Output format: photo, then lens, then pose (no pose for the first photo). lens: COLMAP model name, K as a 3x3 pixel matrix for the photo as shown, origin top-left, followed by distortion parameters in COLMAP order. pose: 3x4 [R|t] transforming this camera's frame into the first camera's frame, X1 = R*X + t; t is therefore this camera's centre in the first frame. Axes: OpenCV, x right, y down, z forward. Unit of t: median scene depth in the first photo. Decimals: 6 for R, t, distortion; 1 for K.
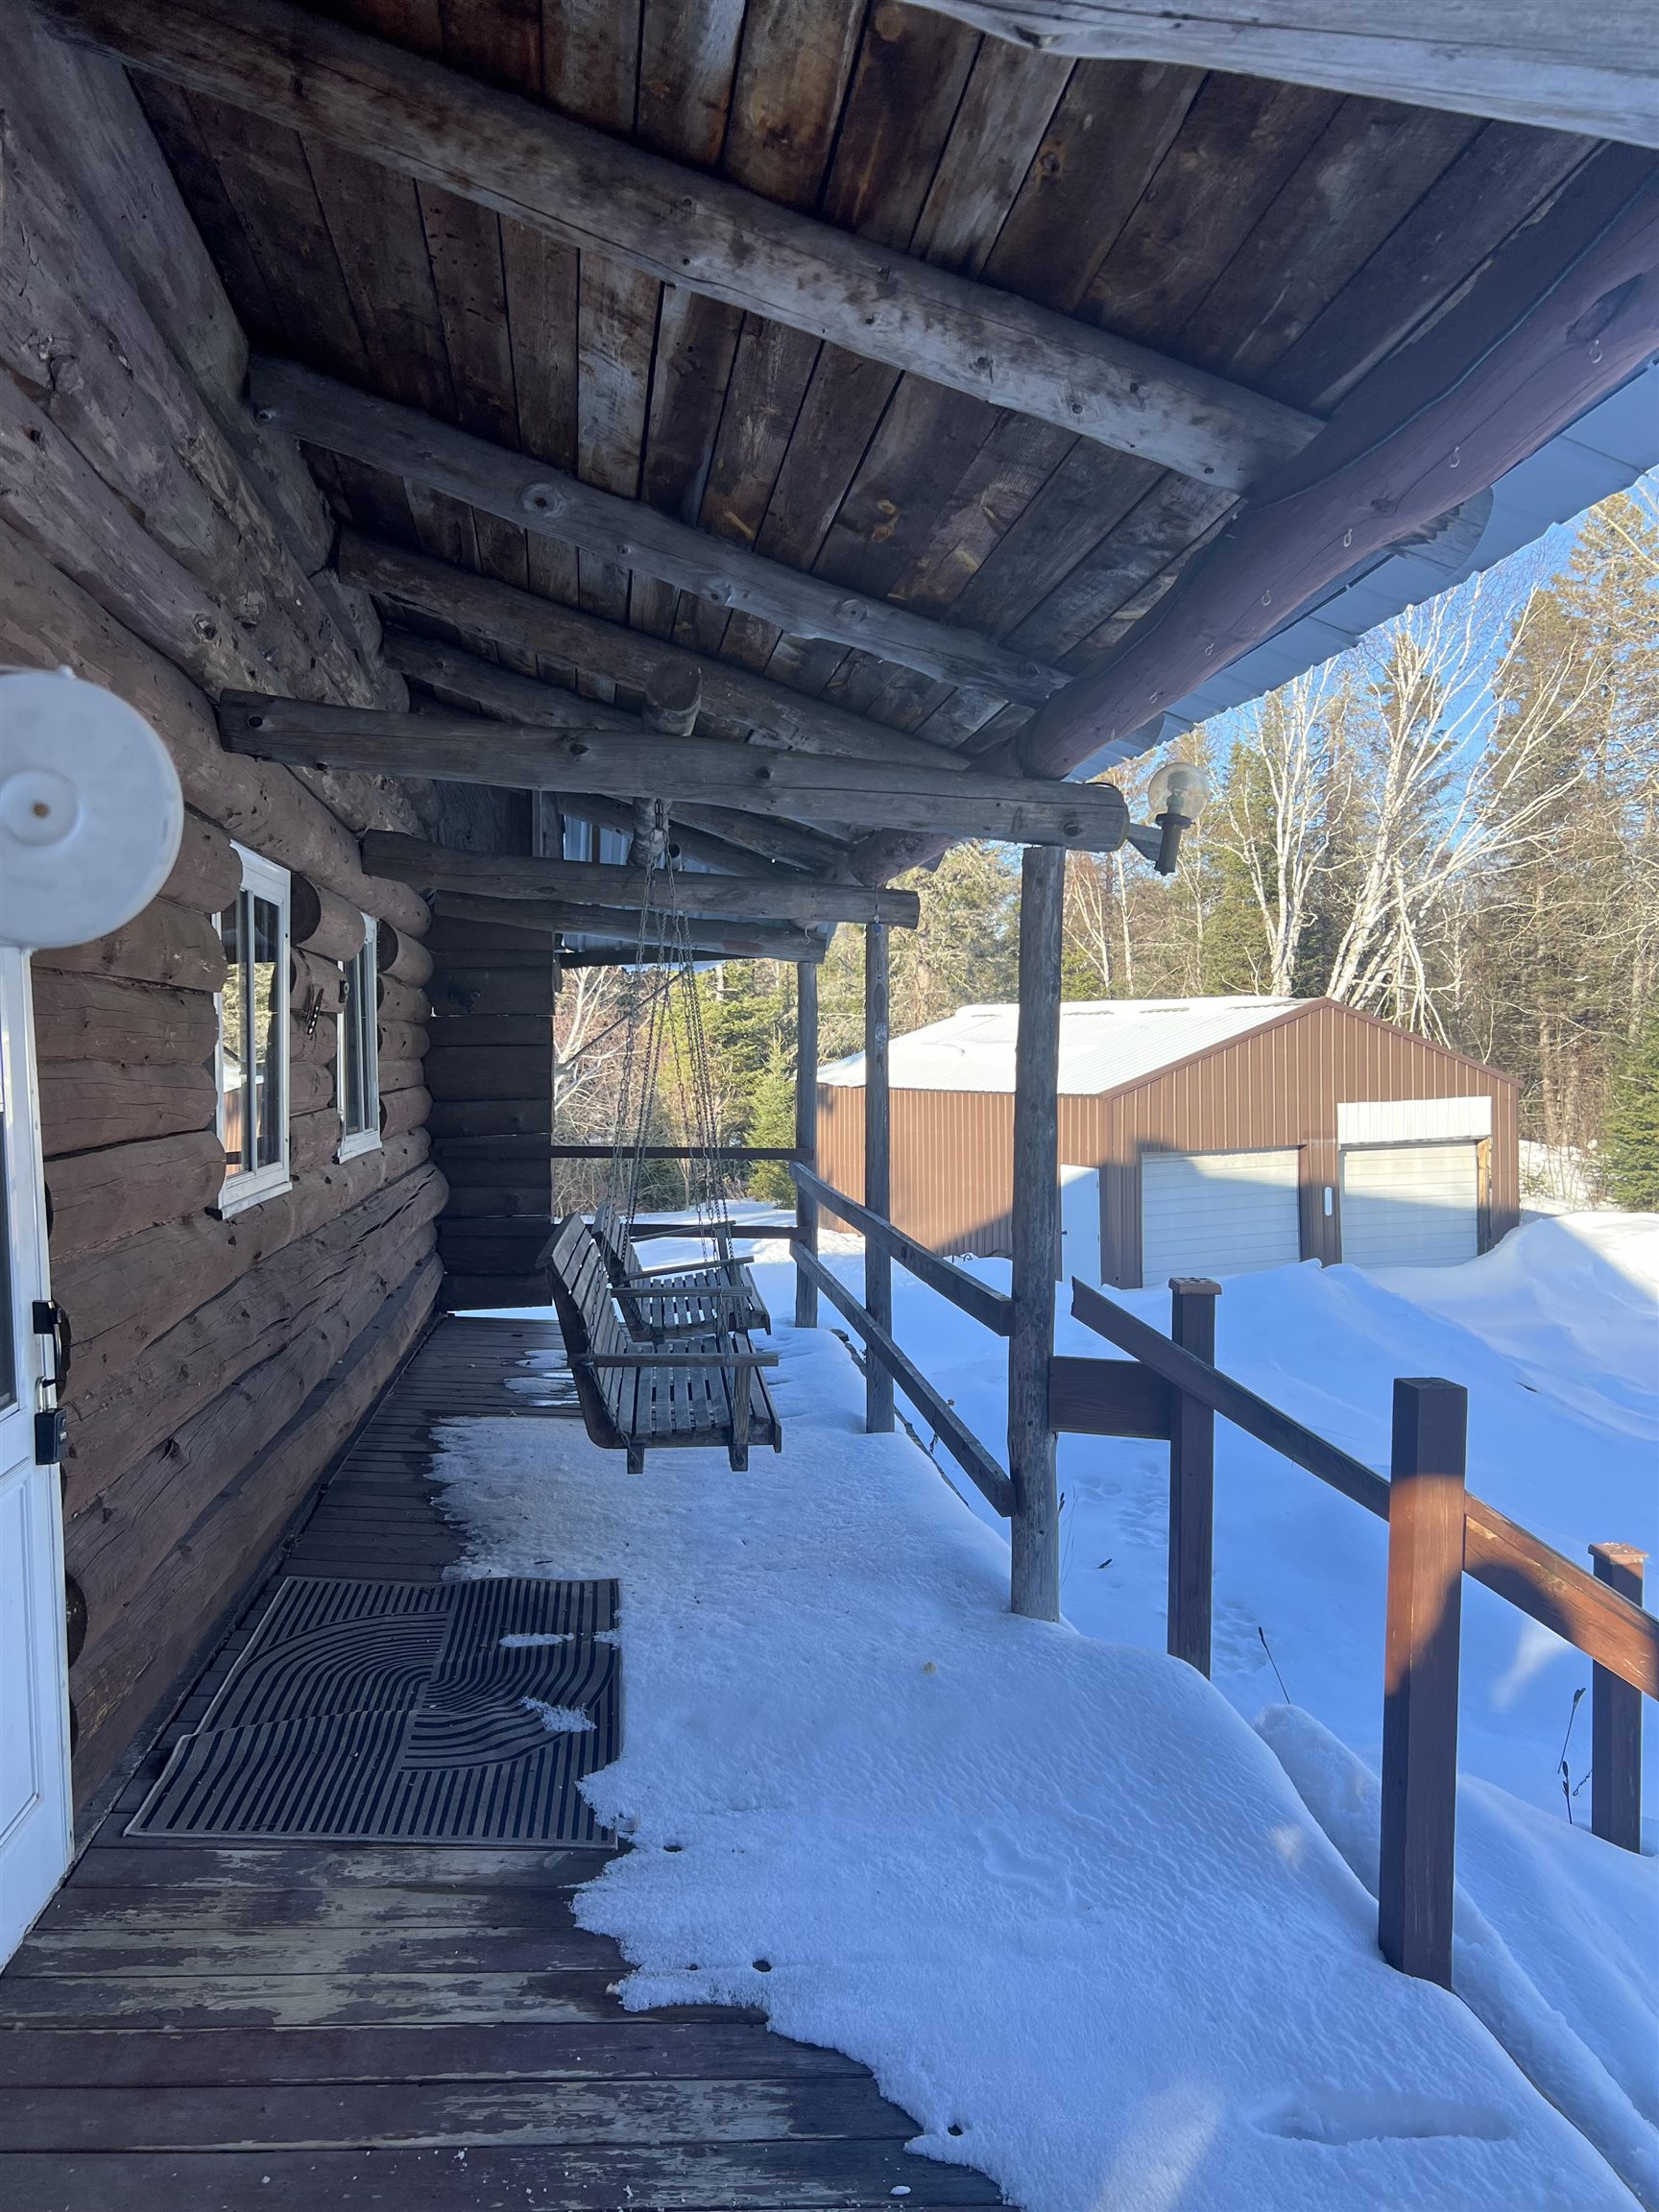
lens RADIAL K [[1685.0, 0, 829.5], [0, 1685.0, 1106.0], [0, 0, 1]] dist [0.102192, -0.137711]
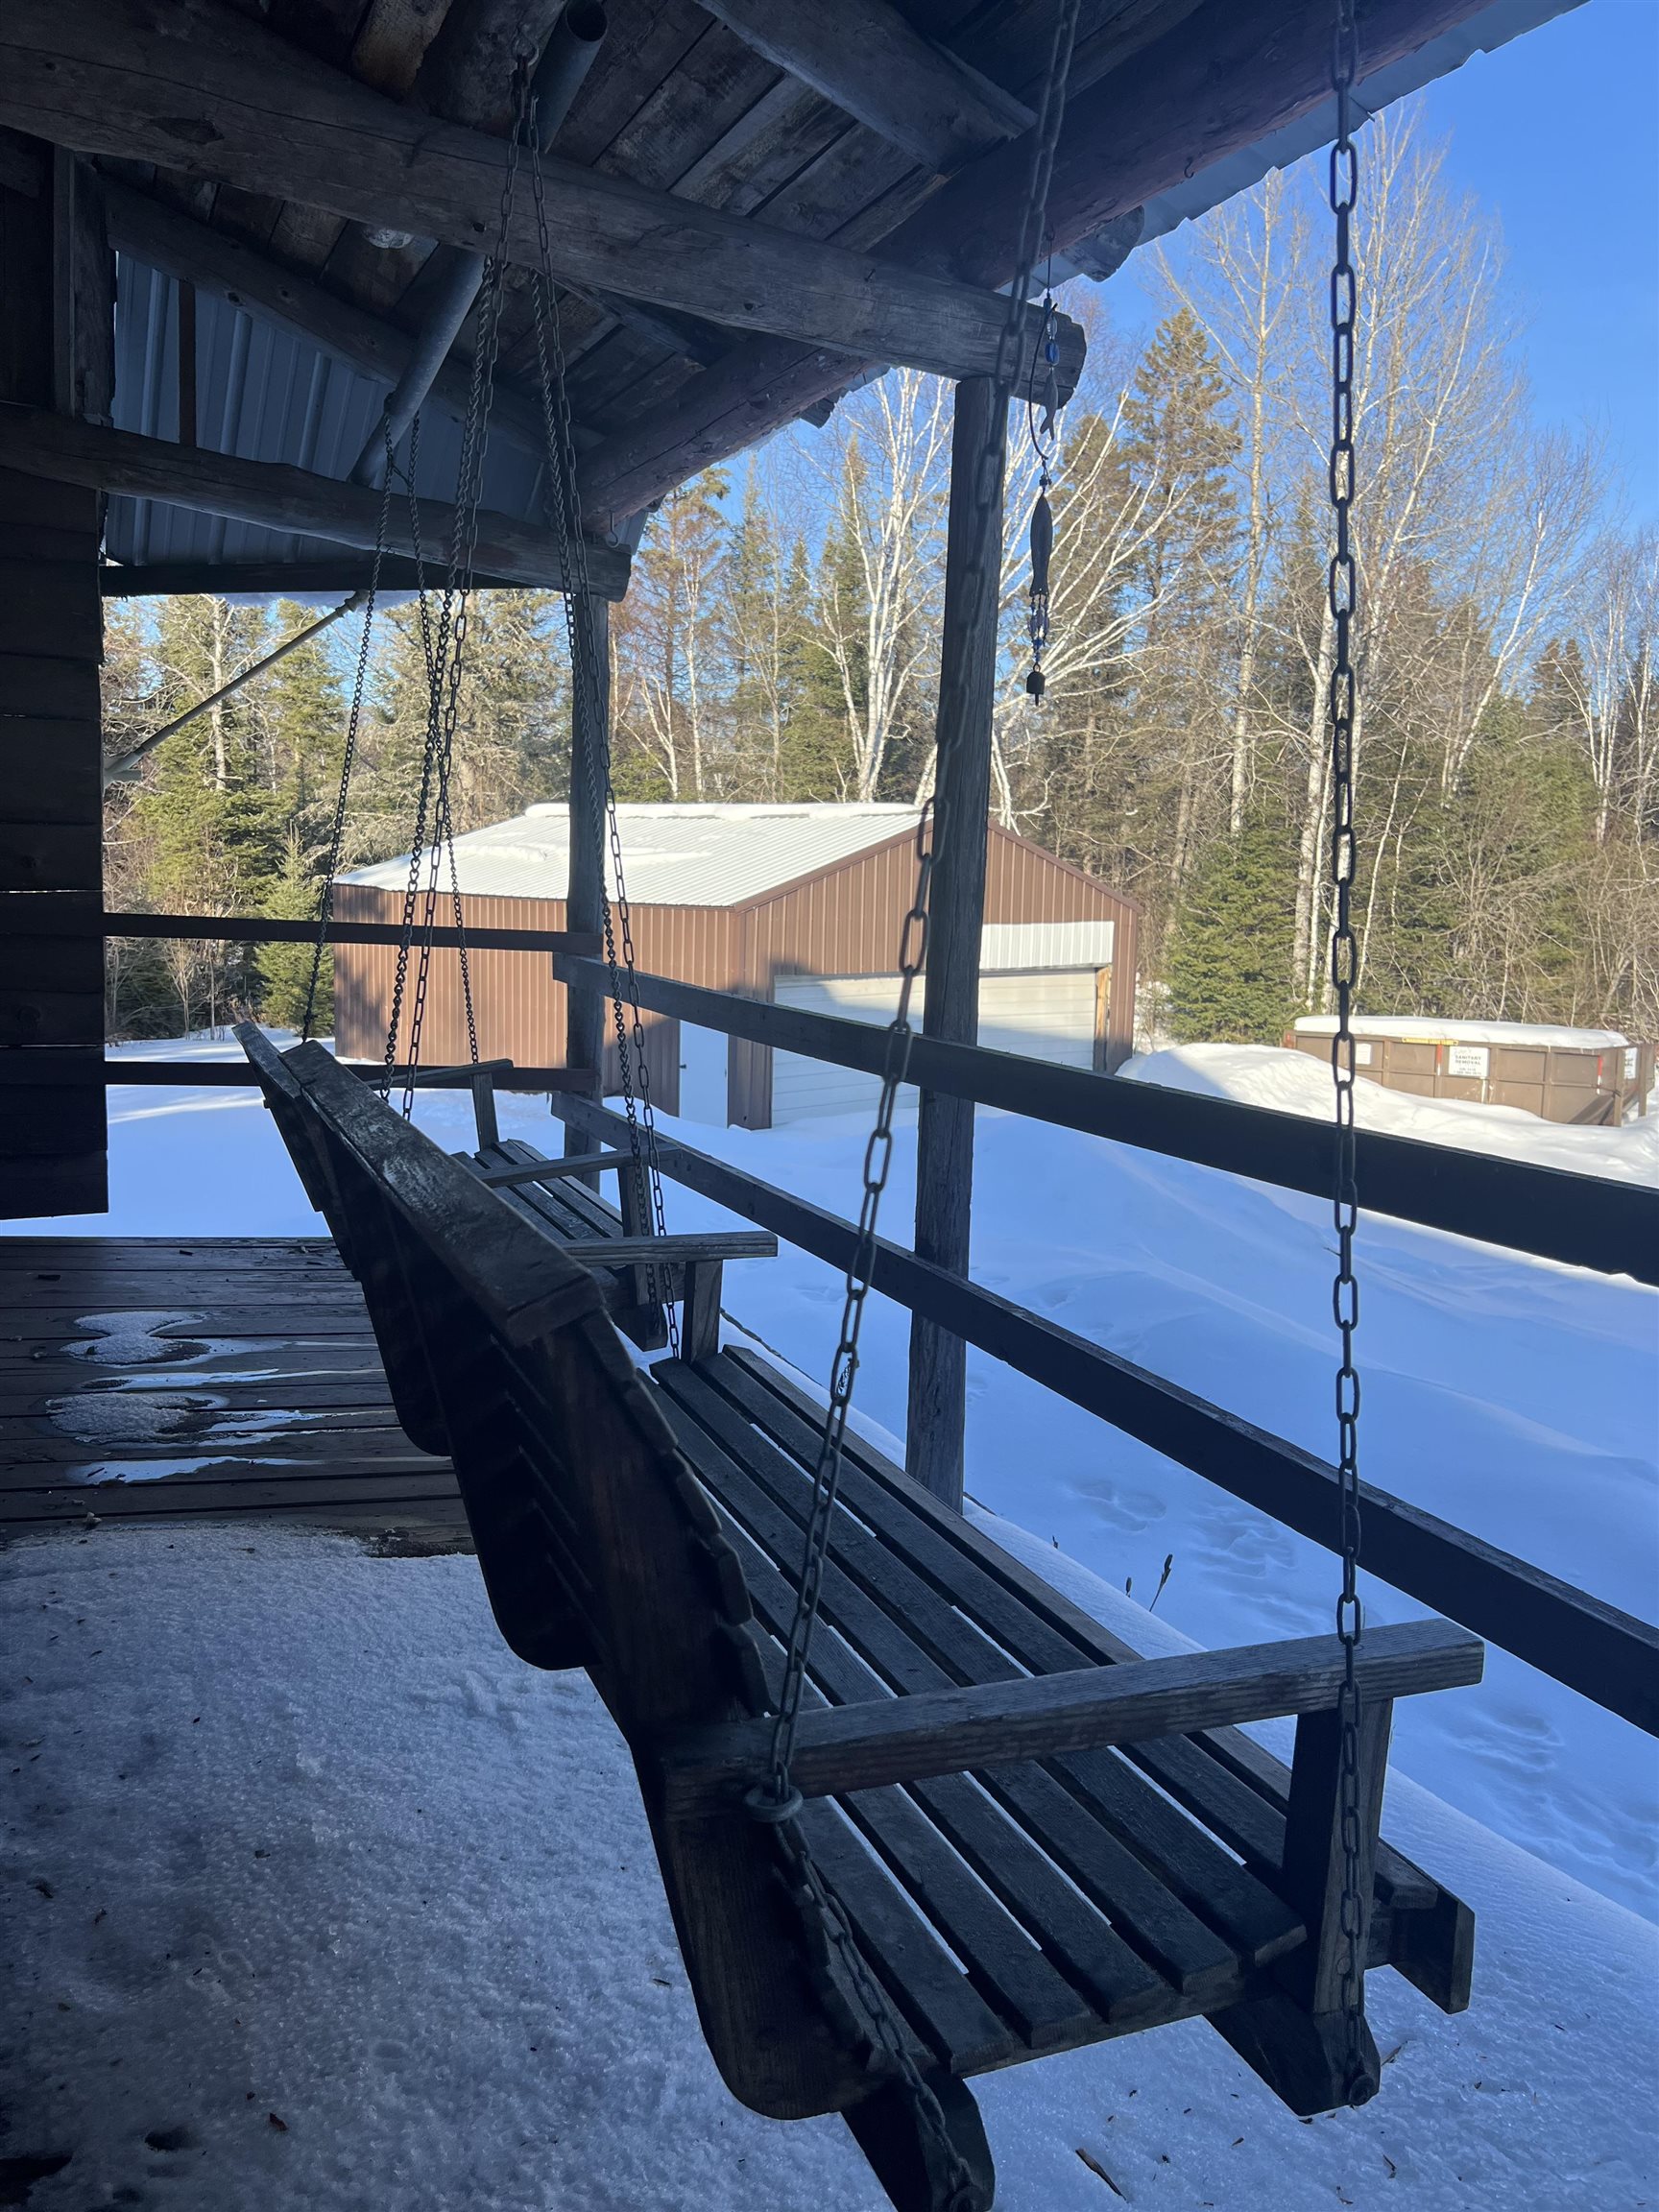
lens RADIAL K [[1685.0, 0, 829.5], [0, 1685.0, 1106.0], [0, 0, 1]] dist [0.102192, -0.137711]
pose [[0.957837, -0.005323, 0.287261, -0.024113], [-0.023532, 0.995016, 0.096901, 0.006327], [-0.286345, -0.099575, 0.952938, 0.100564]]
